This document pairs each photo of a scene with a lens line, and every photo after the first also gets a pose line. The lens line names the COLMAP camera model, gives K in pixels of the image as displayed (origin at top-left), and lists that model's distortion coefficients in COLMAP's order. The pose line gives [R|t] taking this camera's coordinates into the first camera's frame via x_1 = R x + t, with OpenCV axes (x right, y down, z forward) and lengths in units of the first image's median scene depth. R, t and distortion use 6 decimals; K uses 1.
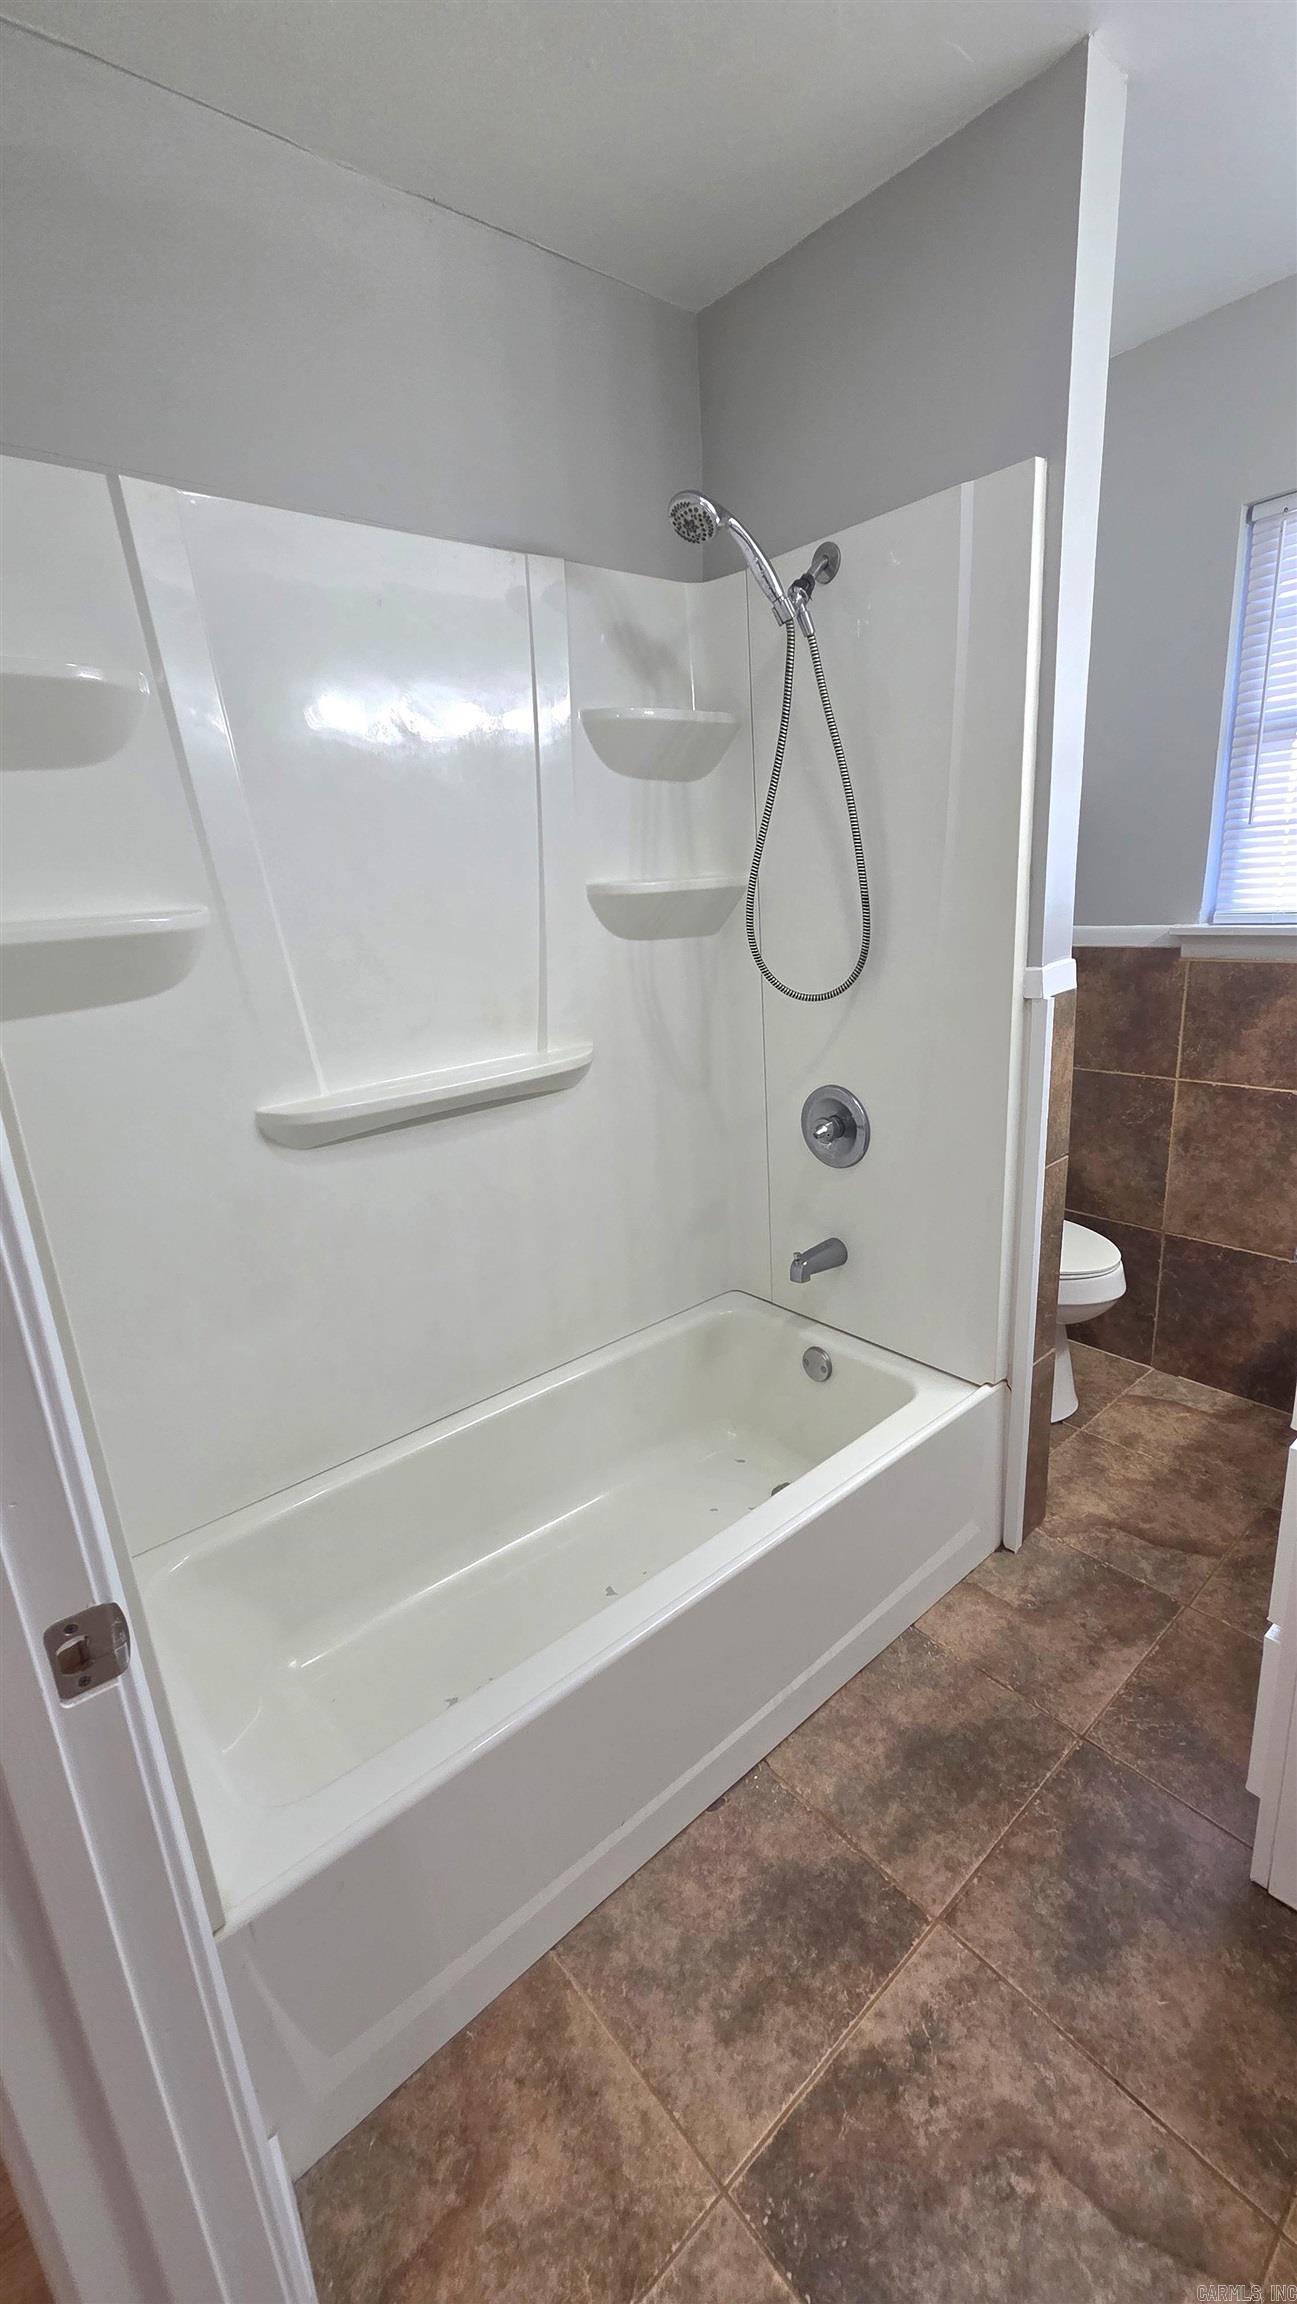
lens RADIAL K [[943.6, 0, 655.3], [0, 943.6, 1155.1], [0, 0, 1]] dist [0.002413, -0.000834]
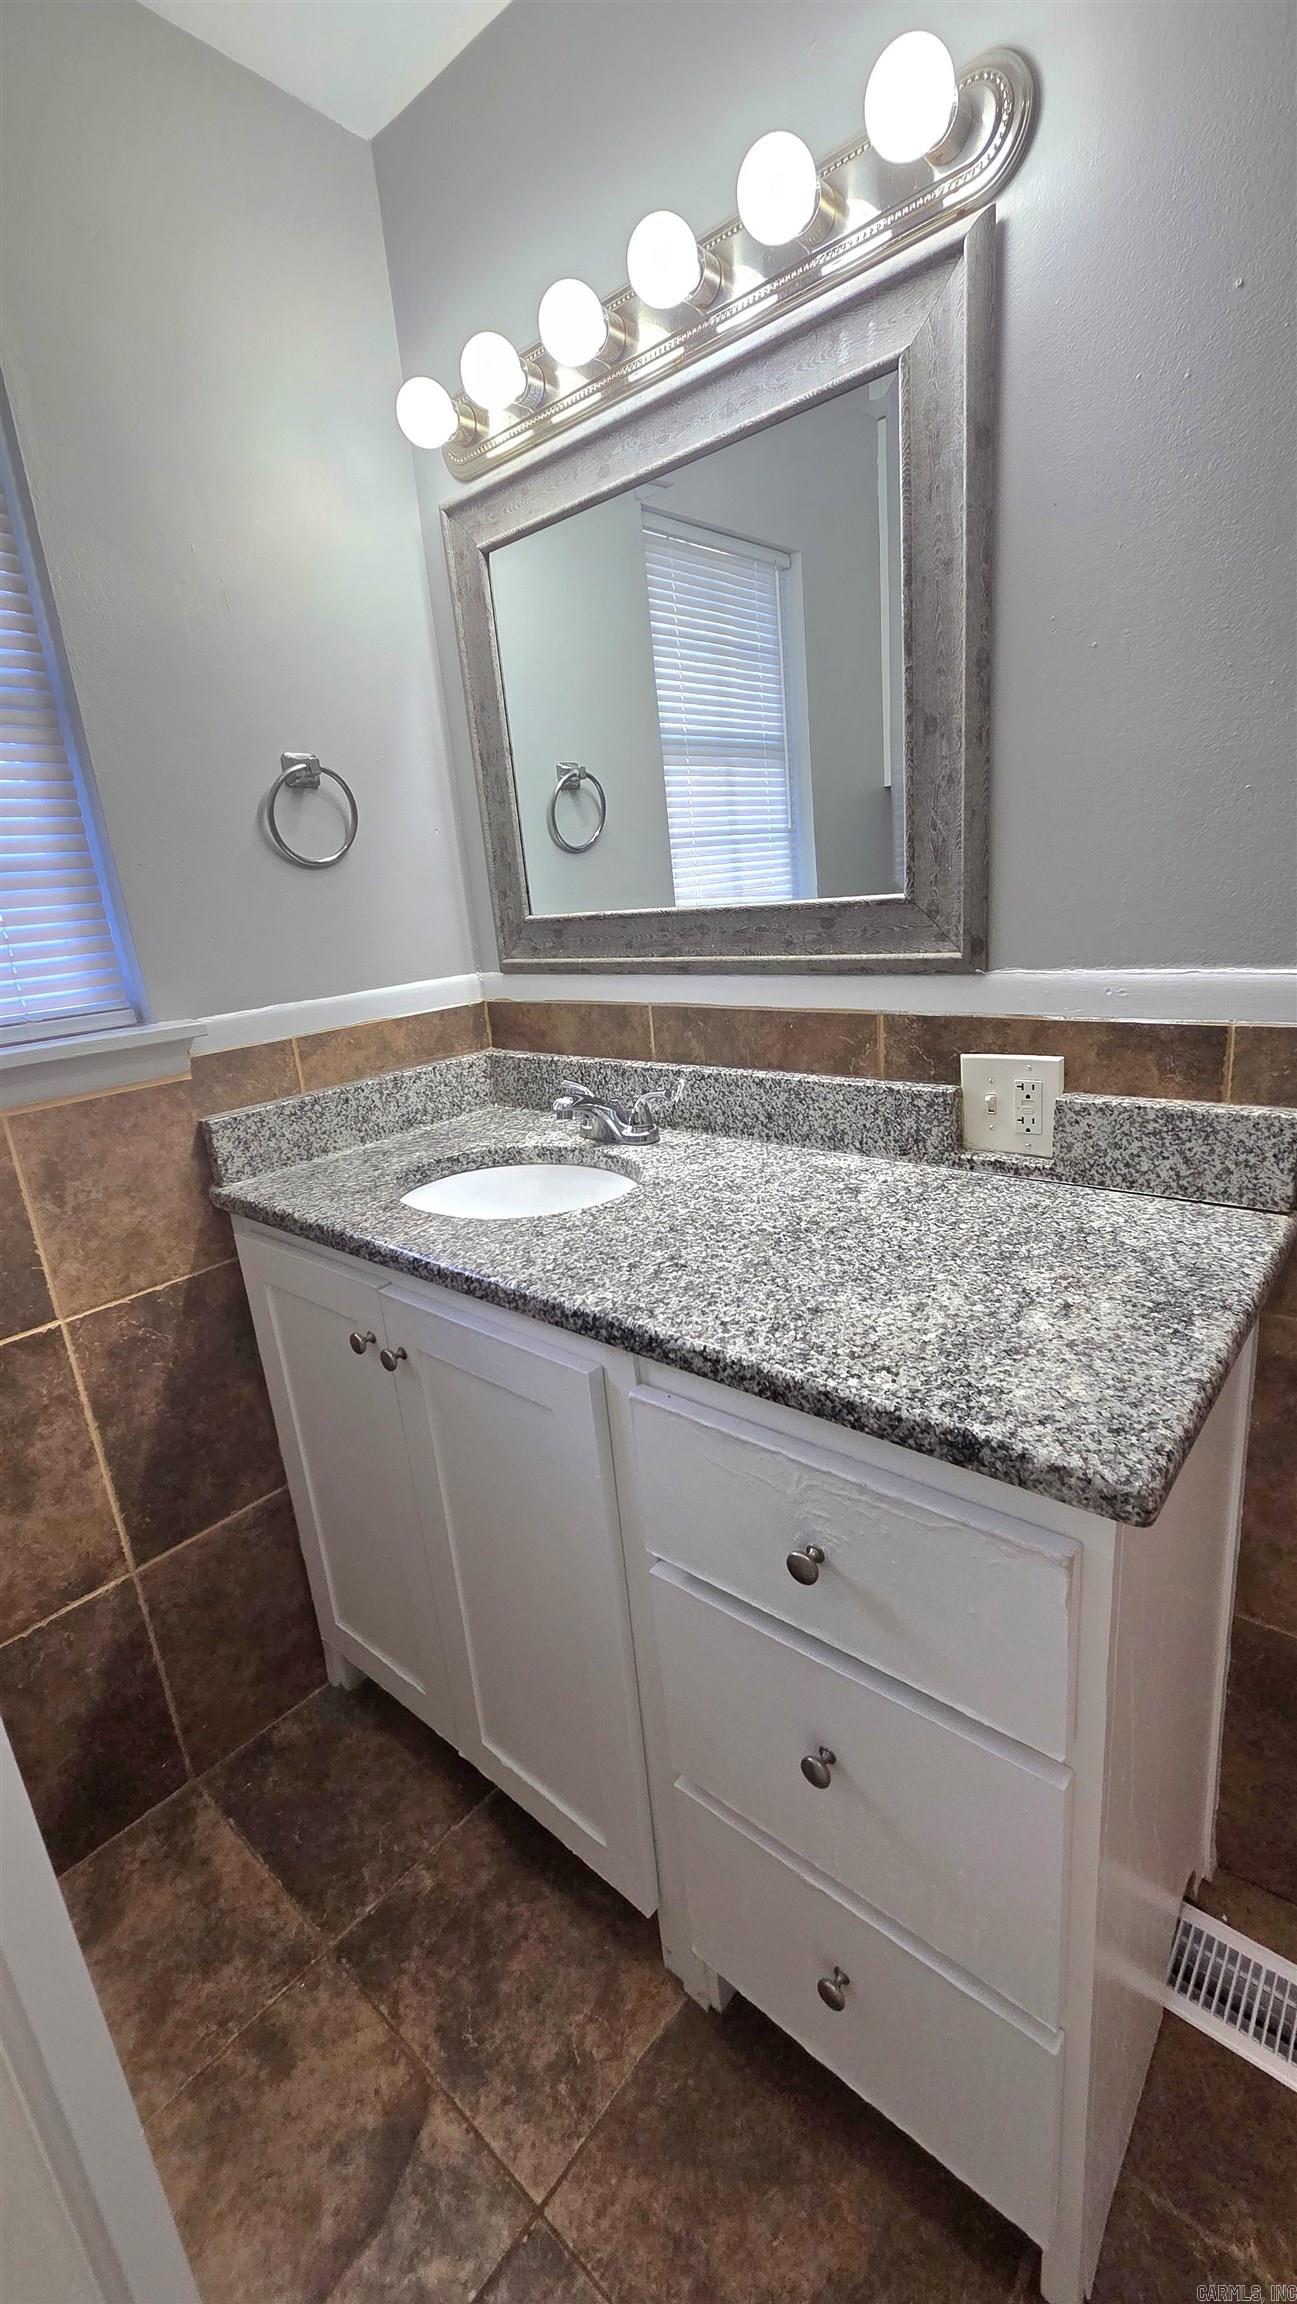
lens RADIAL K [[943.6, 0, 652.3], [0, 943.6, 1148.0], [0, 0, 1]] dist [0.002413, -0.000834]
pose [[-0.153645, -0.197172, 0.968254, 0.132530], [0.364157, 0.899621, 0.240981, -0.187344], [-0.918577, 0.389622, -0.066420, 0.703812]]
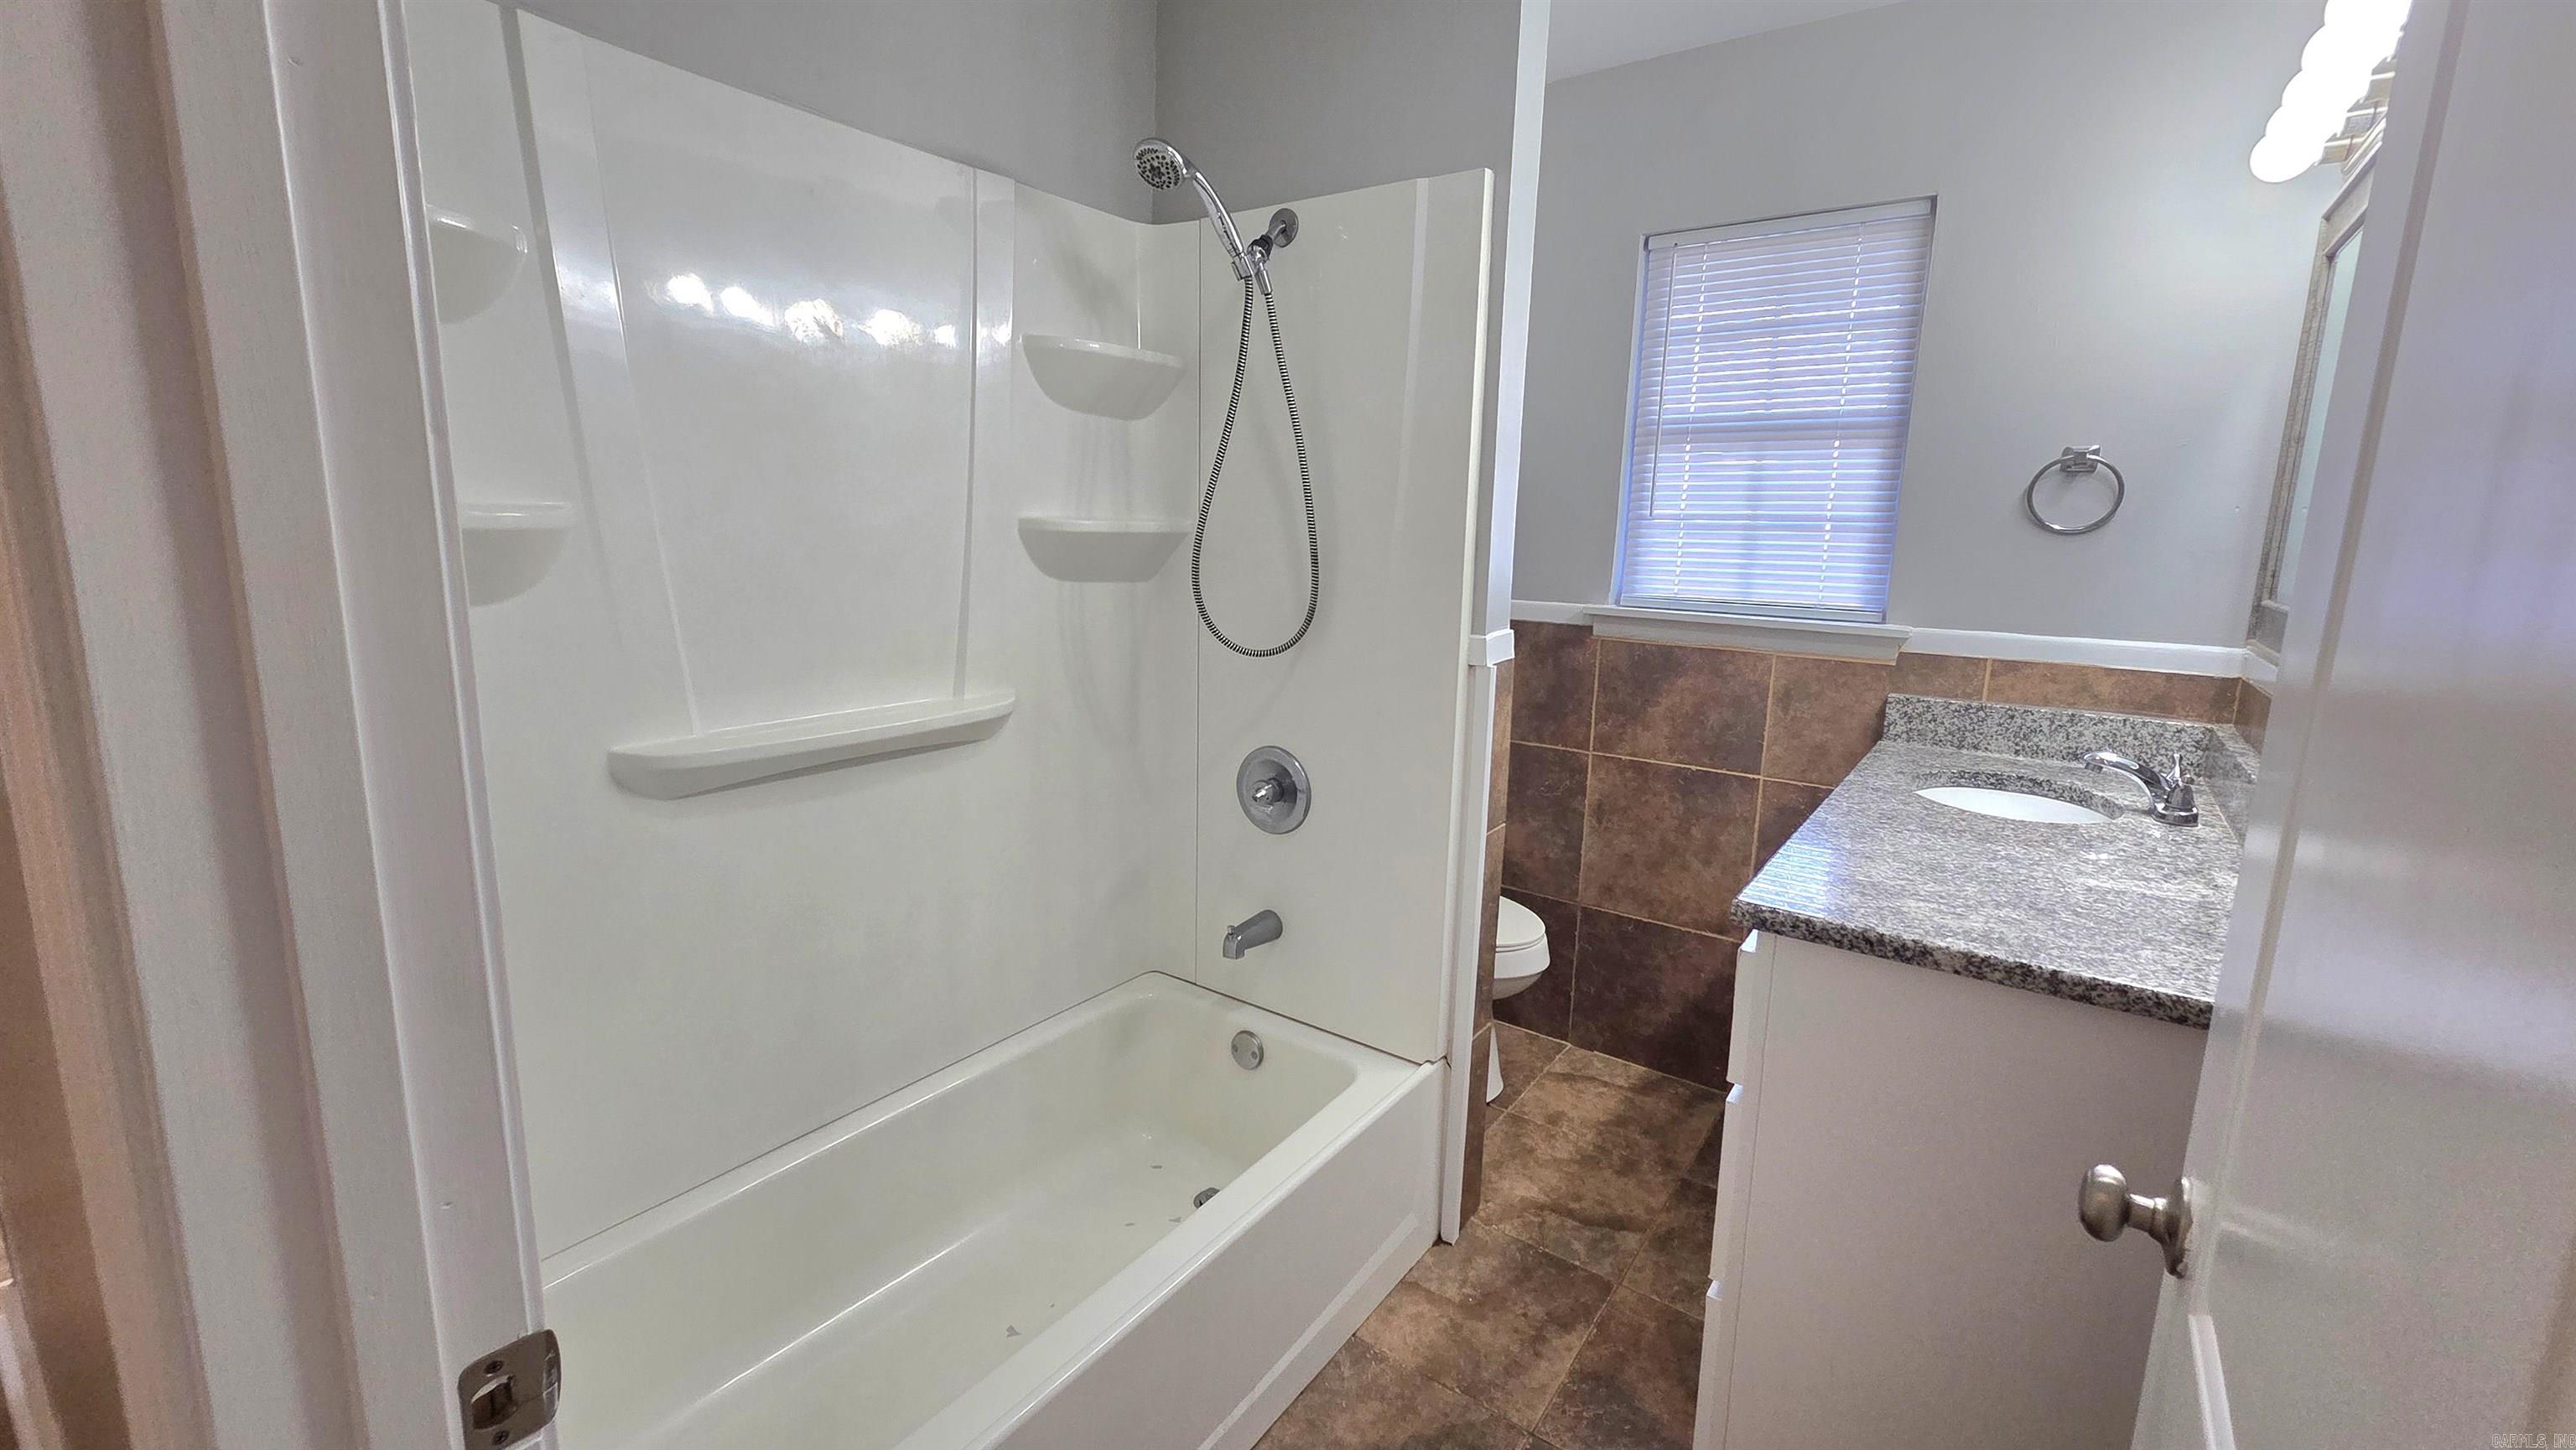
lens RADIAL K [[1055.1, 0, 1288.0], [0, 1055.1, 719.9], [0, 0, 1]] dist [0.002413, -0.000834]
pose [[0.967432, 0.039595, 0.250014, -0.066892], [-0.013413, 0.994321, -0.105569, 0.012524], [-0.252775, 0.098778, 0.962470, -0.029028]]
